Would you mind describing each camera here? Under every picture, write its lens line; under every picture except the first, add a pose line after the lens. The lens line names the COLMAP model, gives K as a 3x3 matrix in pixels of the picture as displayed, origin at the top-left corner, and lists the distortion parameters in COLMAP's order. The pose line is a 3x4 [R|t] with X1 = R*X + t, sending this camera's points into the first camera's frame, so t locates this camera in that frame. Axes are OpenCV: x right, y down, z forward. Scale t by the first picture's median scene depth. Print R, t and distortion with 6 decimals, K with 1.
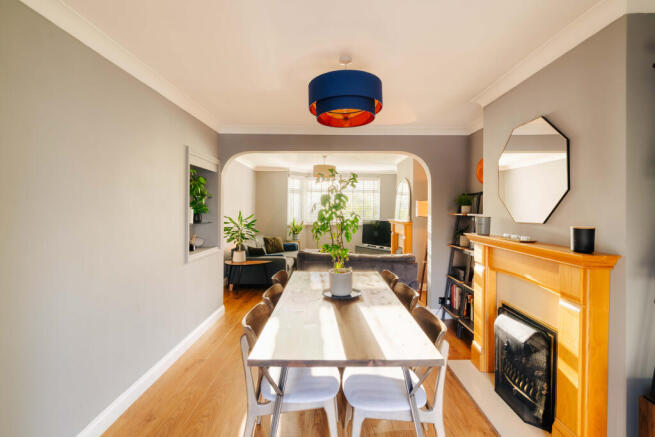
lens RADIAL K [[302.0, 0, 344.7], [0, 302.0, 213.2], [0, 0, 1]] dist [-0.000301, 0.001676]
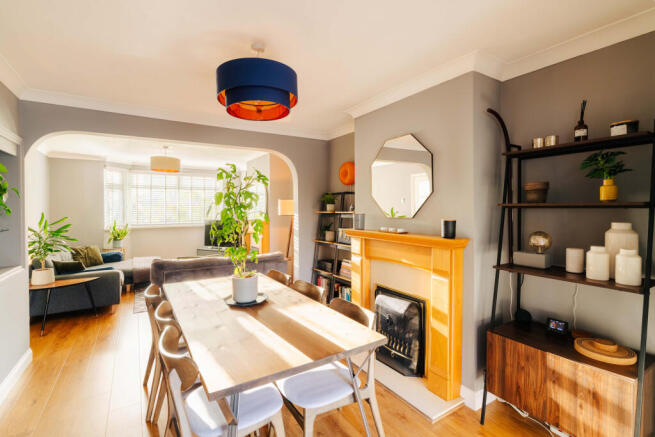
lens RADIAL K [[302.0, 0, 326.4], [0, 302.0, 215.3], [0, 0, 1]] dist [-0.000301, 0.001676]
pose [[0.854963, -0.021879, 0.518228, -0.275403], [0.016088, 0.999748, 0.015665, -0.002594], [-0.518440, -0.005056, 0.855099, 0.083630]]
